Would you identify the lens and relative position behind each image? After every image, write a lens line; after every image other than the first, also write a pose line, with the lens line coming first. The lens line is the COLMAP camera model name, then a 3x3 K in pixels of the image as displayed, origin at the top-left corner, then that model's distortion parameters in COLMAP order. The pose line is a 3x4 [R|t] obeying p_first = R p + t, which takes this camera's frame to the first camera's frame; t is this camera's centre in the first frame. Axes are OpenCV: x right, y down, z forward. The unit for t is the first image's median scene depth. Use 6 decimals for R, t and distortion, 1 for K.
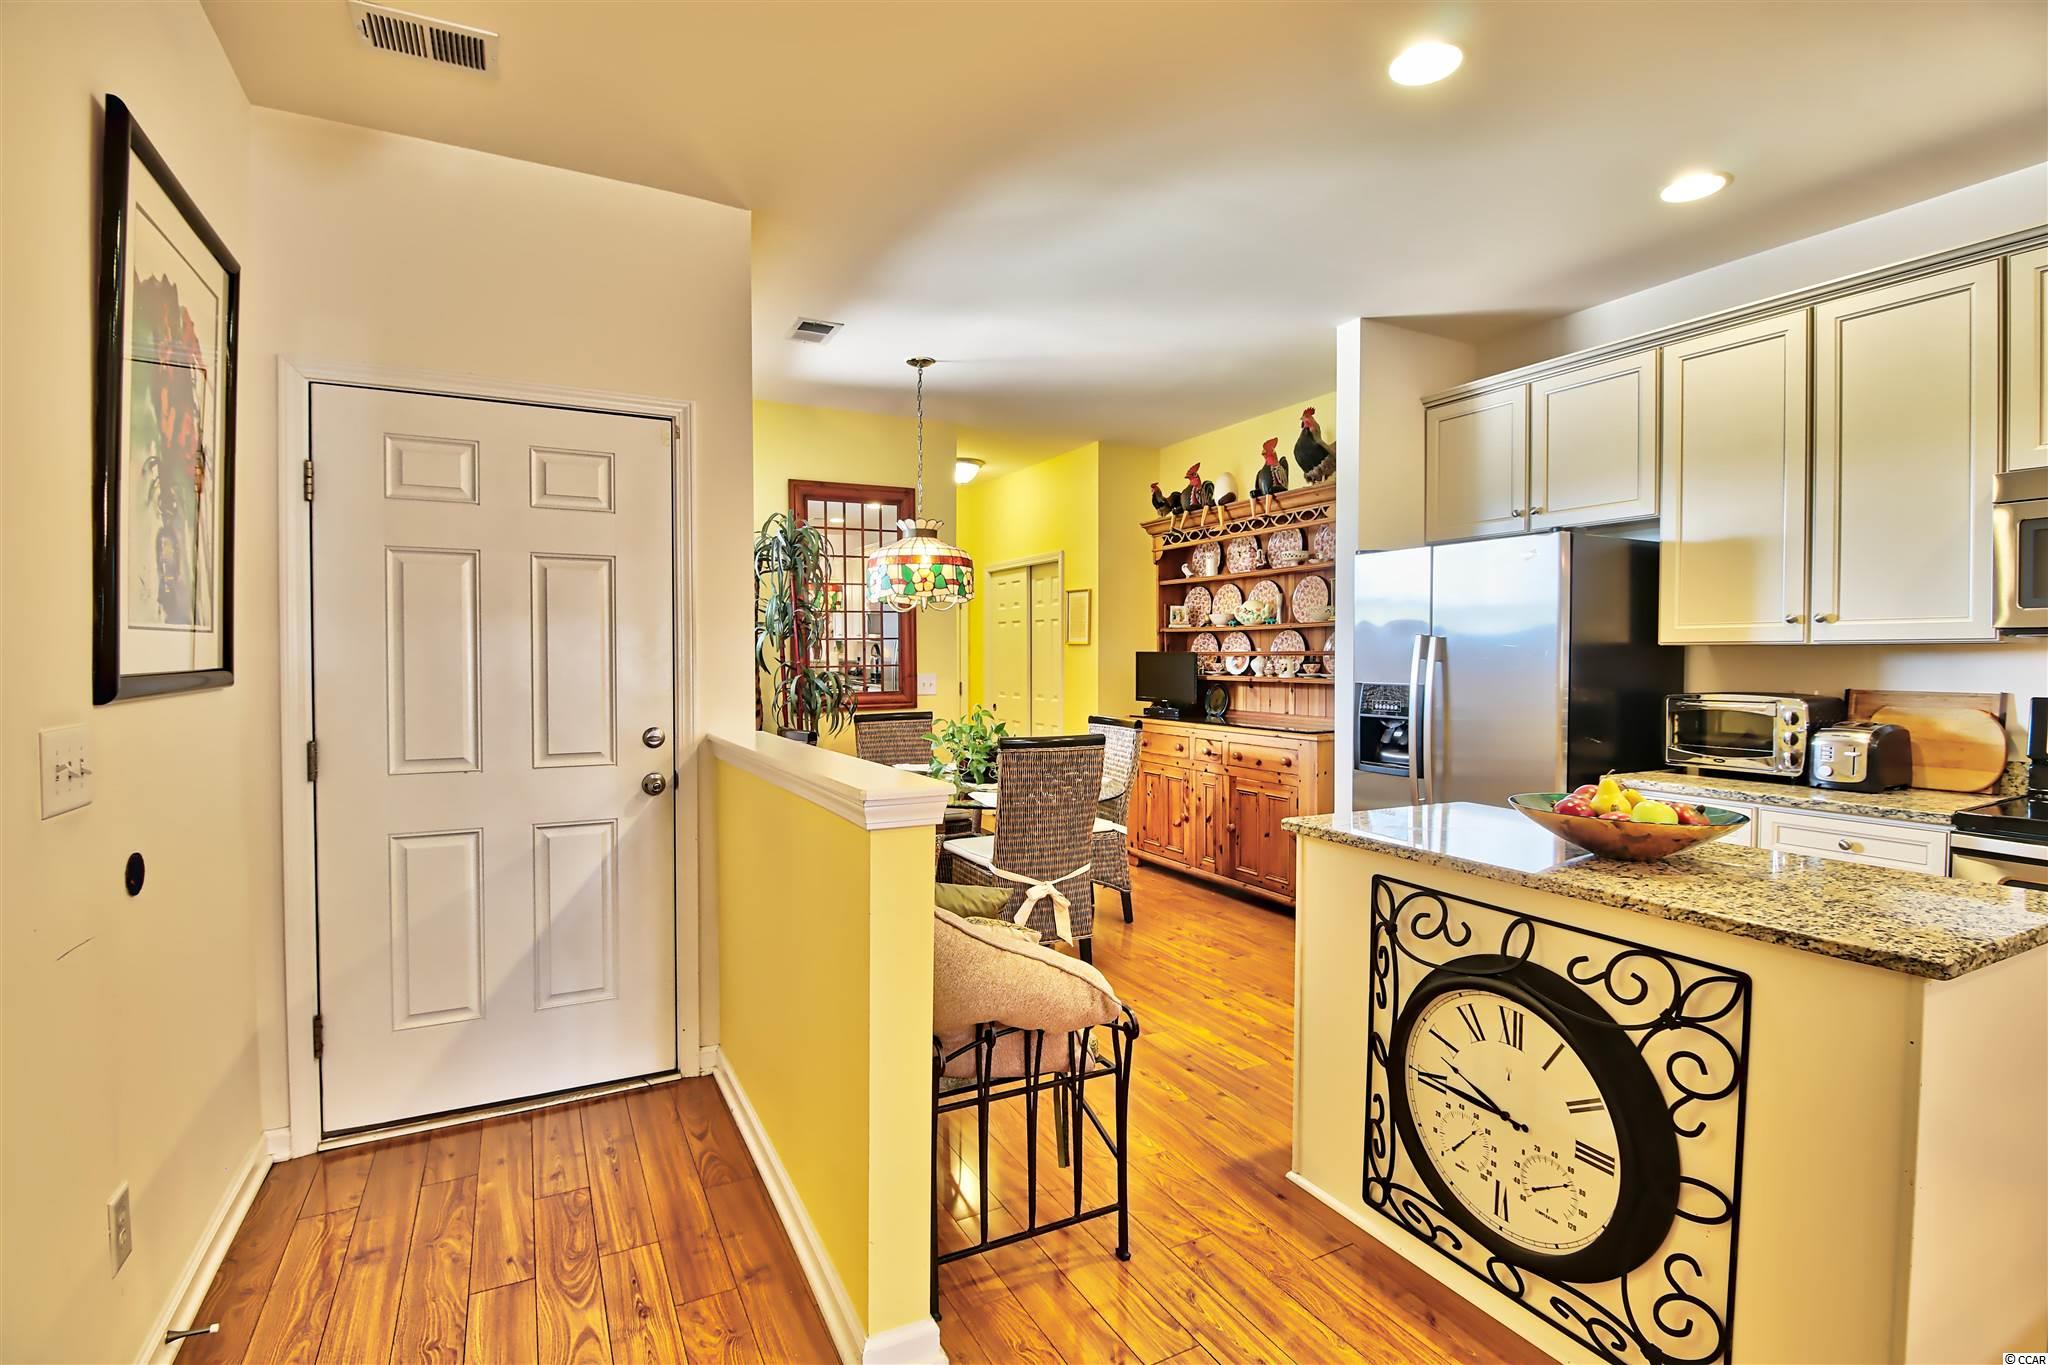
lens RADIAL K [[947.2, 0, 1019.8], [0, 947.2, 676.9], [0, 0, 1]] dist [0.000864, -0.014396]
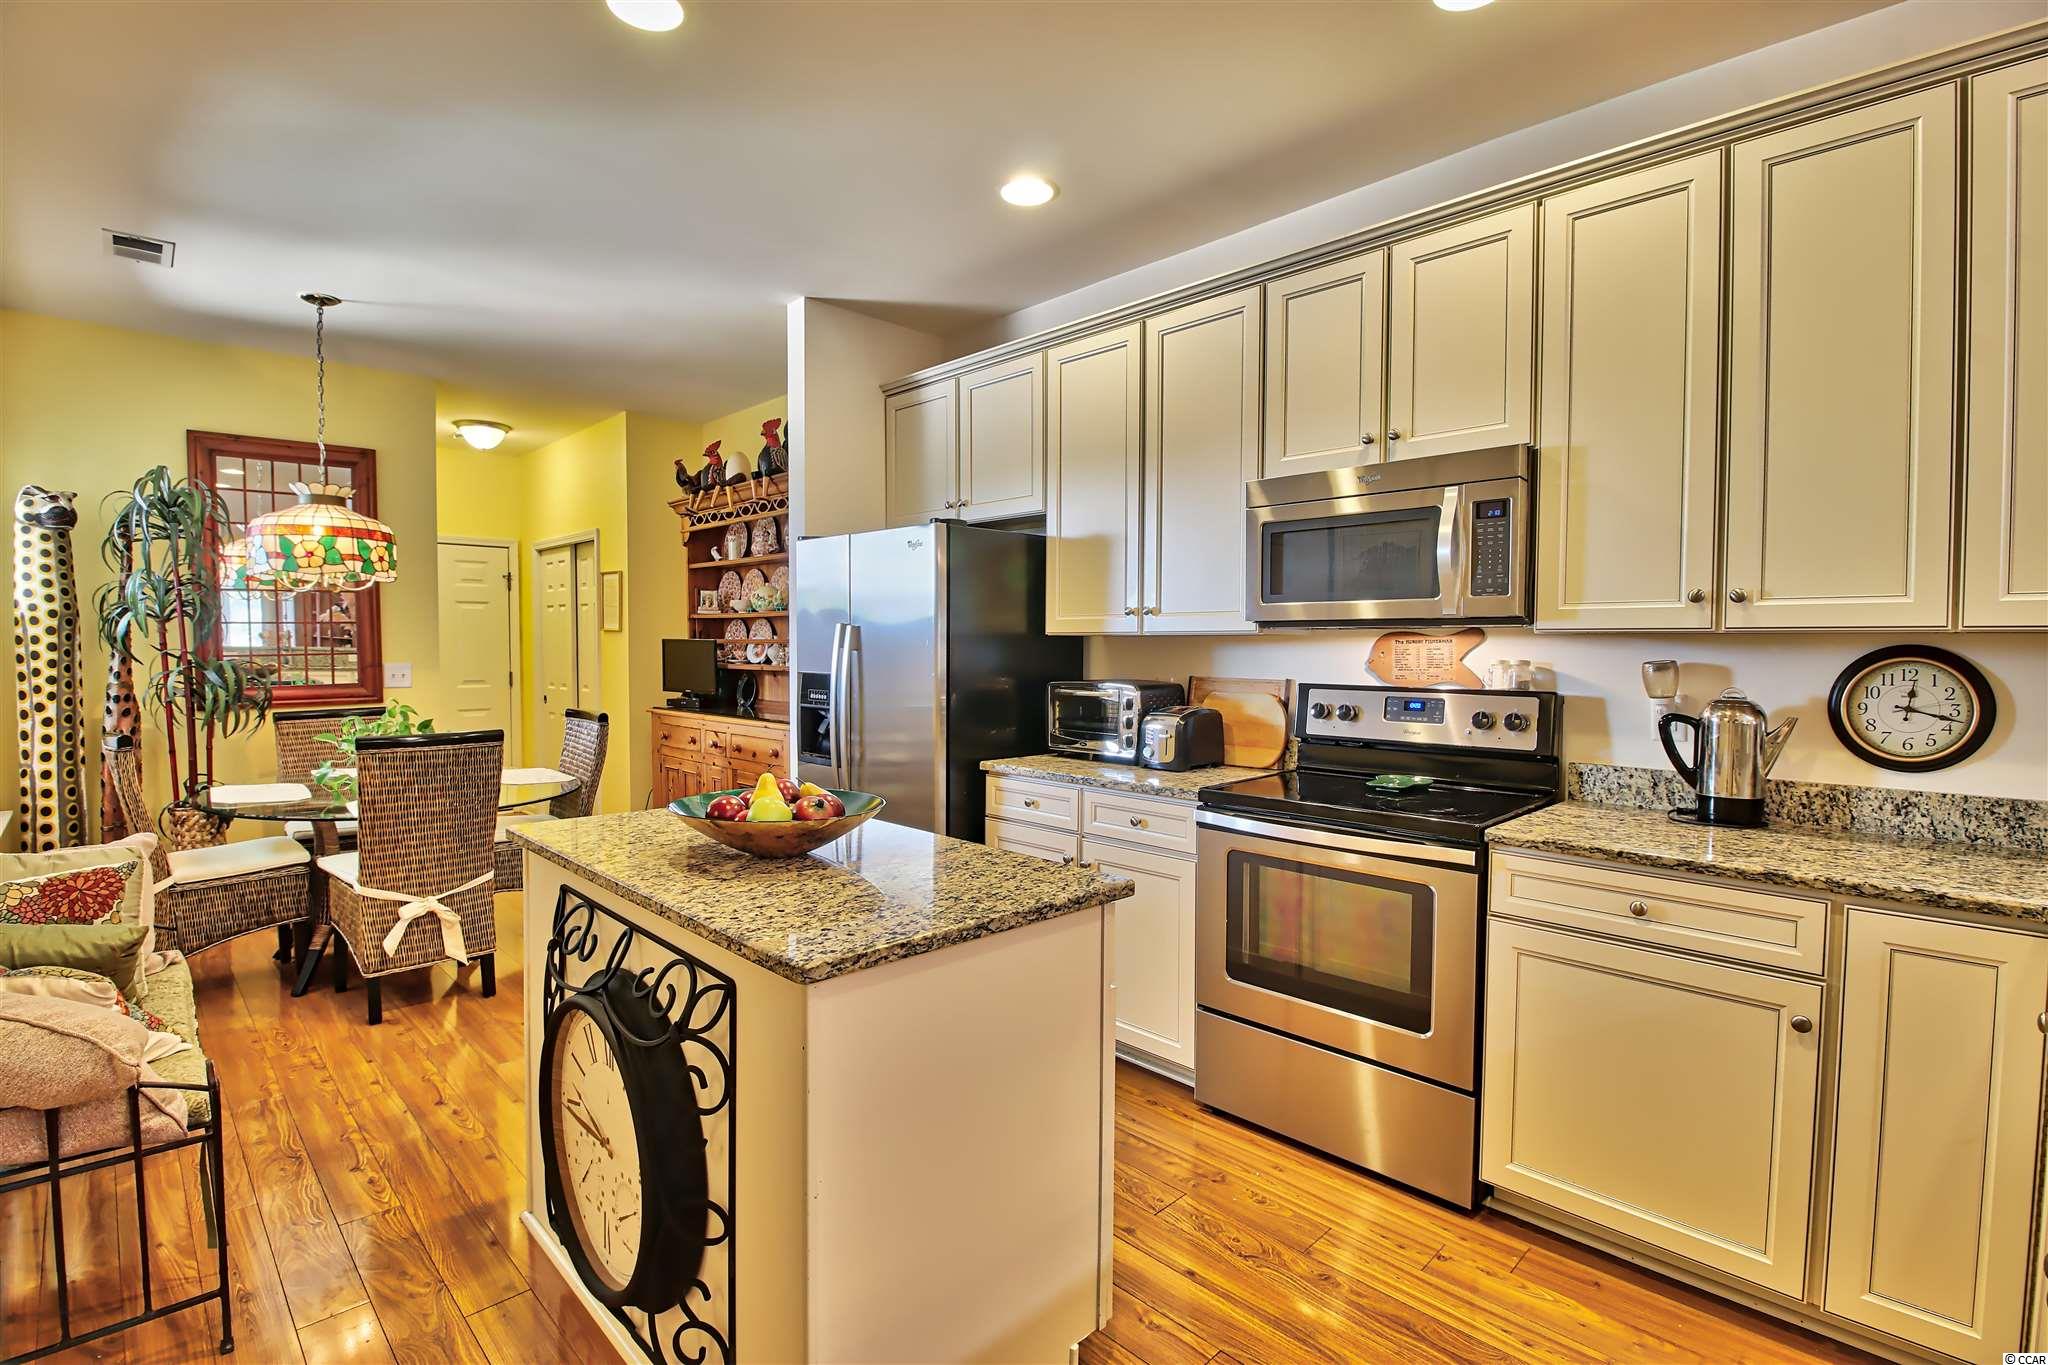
lens RADIAL K [[947.2, 0, 1019.8], [0, 947.2, 676.9], [0, 0, 1]] dist [0.000864, -0.014396]
pose [[0.957880, -0.007038, 0.287083, 0.230553], [0.003087, 0.999894, 0.014216, -0.001490], [-0.287152, -0.012731, 0.957800, -0.000256]]
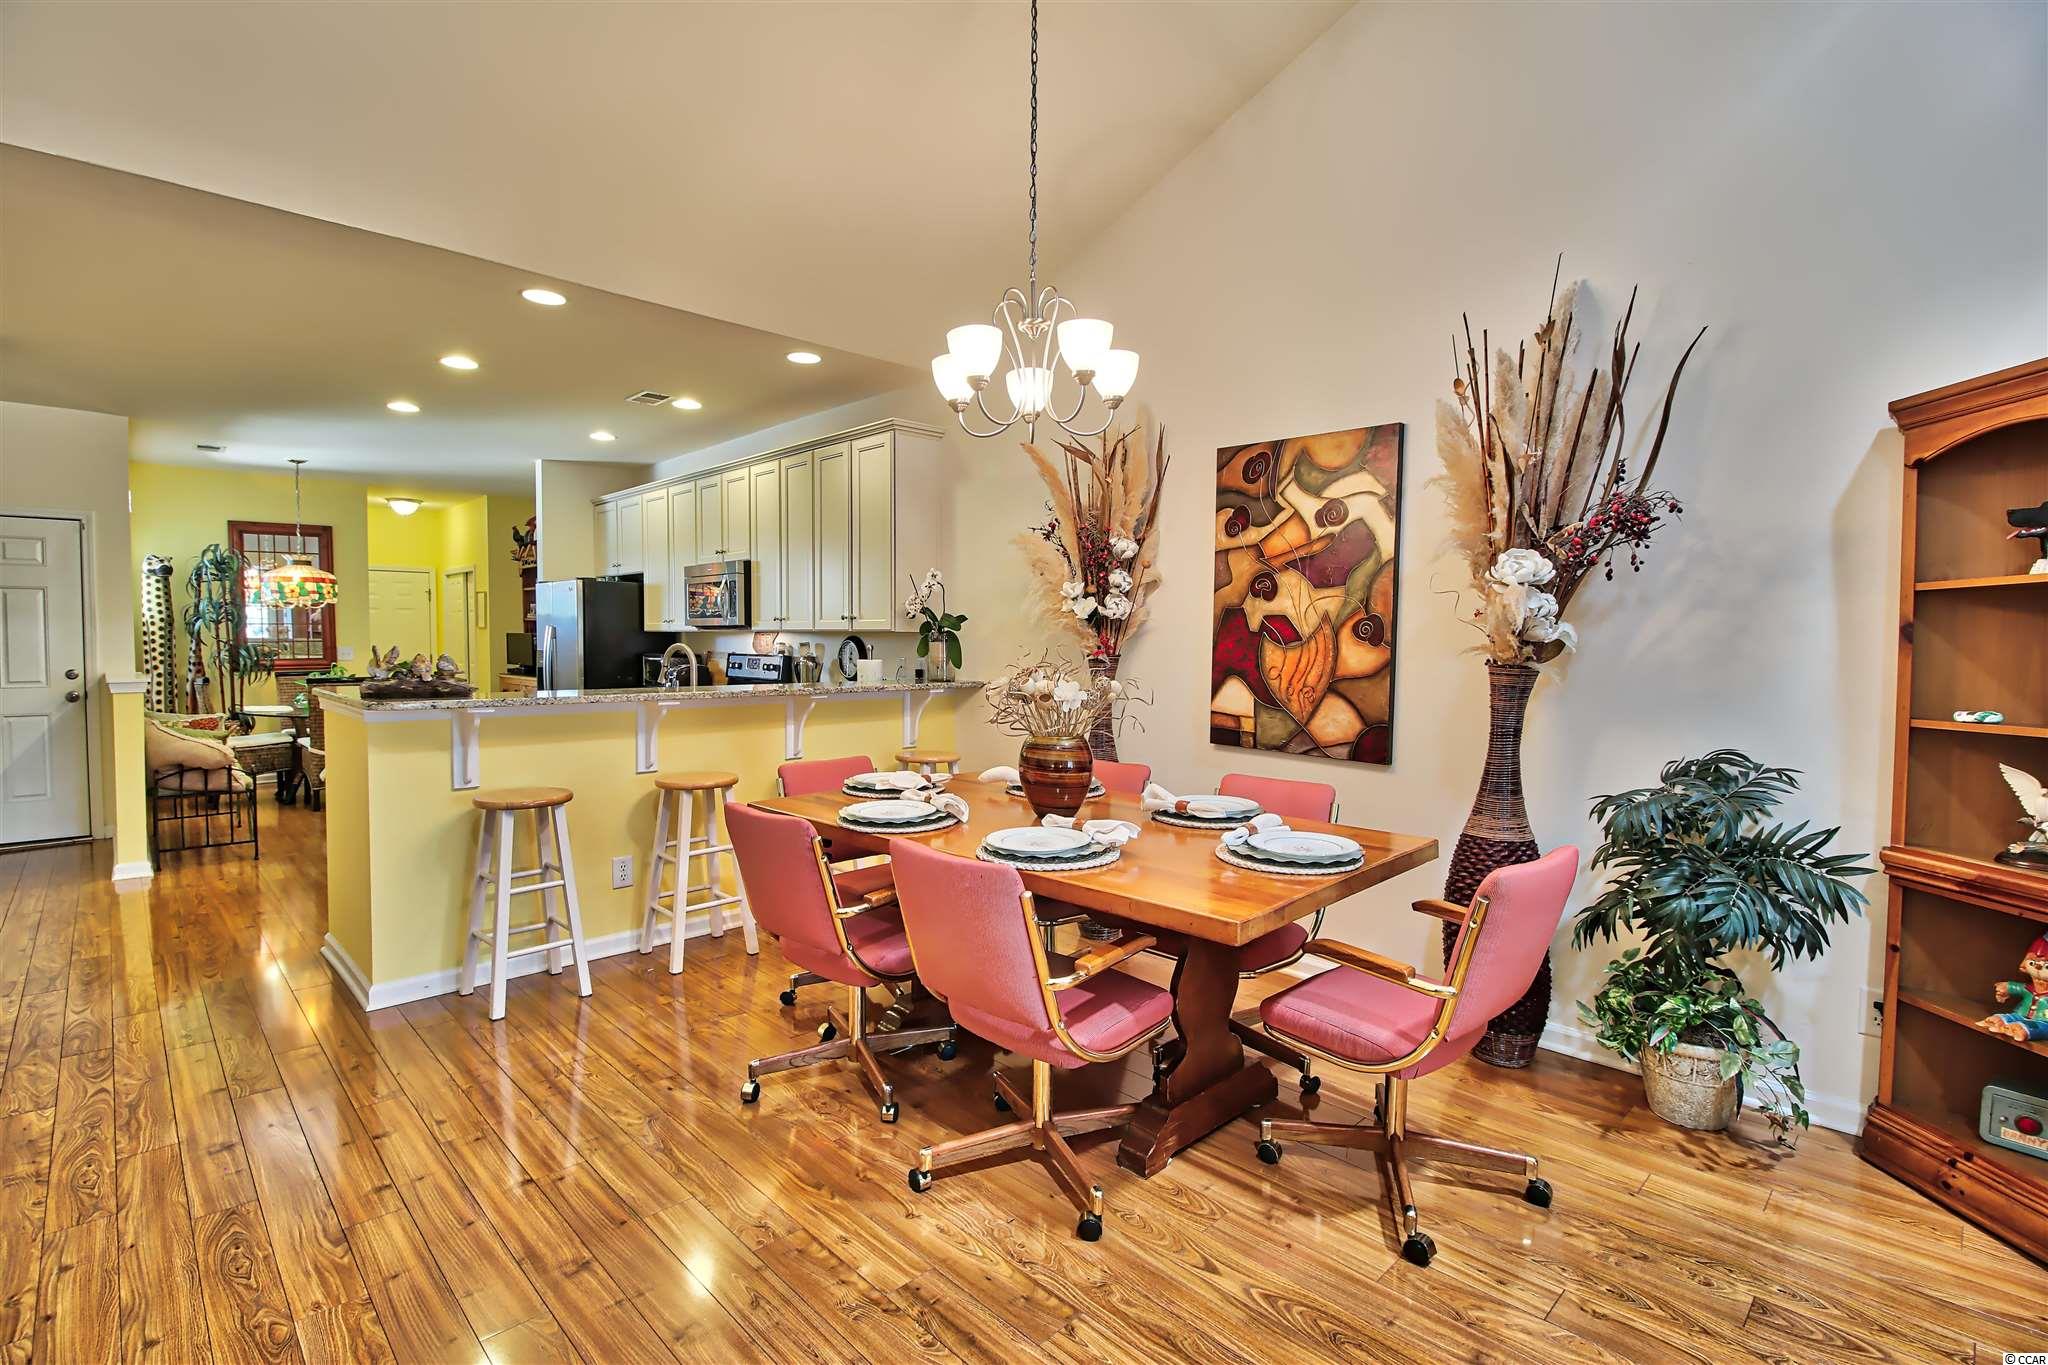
lens RADIAL K [[947.2, 0, 1019.8], [0, 947.2, 676.9], [0, 0, 1]] dist [0.000864, -0.014396]
pose [[0.958907, -0.007799, 0.283614, 0.591124], [0.001763, 0.999767, 0.021532, 0.016954], [-0.283716, -0.020147, 0.958697, -0.893924]]
